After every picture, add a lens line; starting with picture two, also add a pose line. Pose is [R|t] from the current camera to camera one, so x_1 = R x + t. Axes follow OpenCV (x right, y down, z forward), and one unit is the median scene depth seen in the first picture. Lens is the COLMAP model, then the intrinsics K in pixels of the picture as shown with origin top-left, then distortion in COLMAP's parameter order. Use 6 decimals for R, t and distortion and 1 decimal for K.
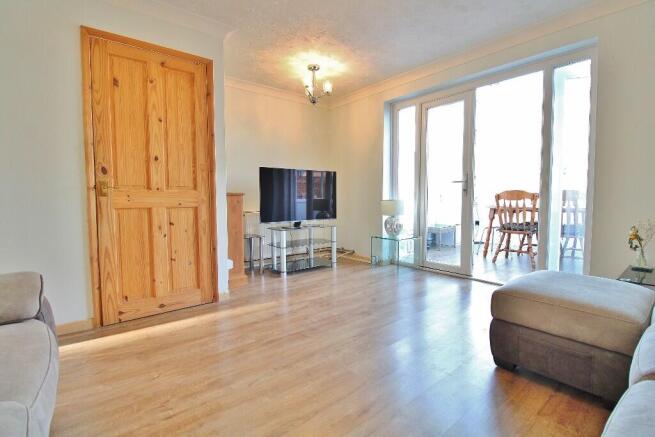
lens RADIAL K [[312.1, 0, 327.5], [0, 312.1, 218.5], [0, 0, 1]] dist [-0.000418, -0.000100]
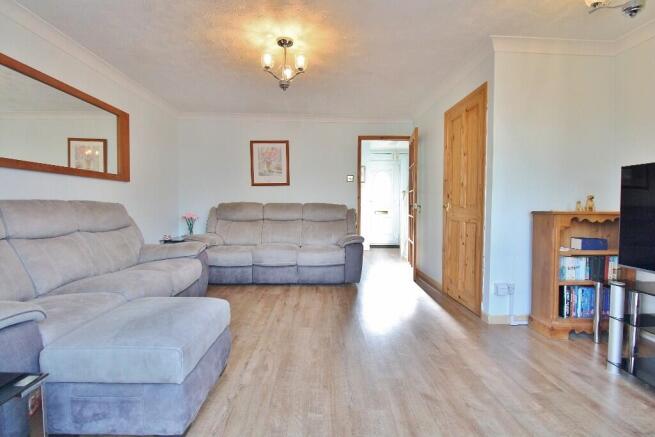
lens RADIAL K [[312.1, 0, 327.5], [0, 312.1, 218.5], [0, 0, 1]] dist [-0.000418, -0.000100]
pose [[-0.634588, 0.032203, -0.772179, 1.209568], [-0.049755, 0.995357, 0.082400, -0.189483], [0.771247, 0.090710, -0.630039, 2.030517]]
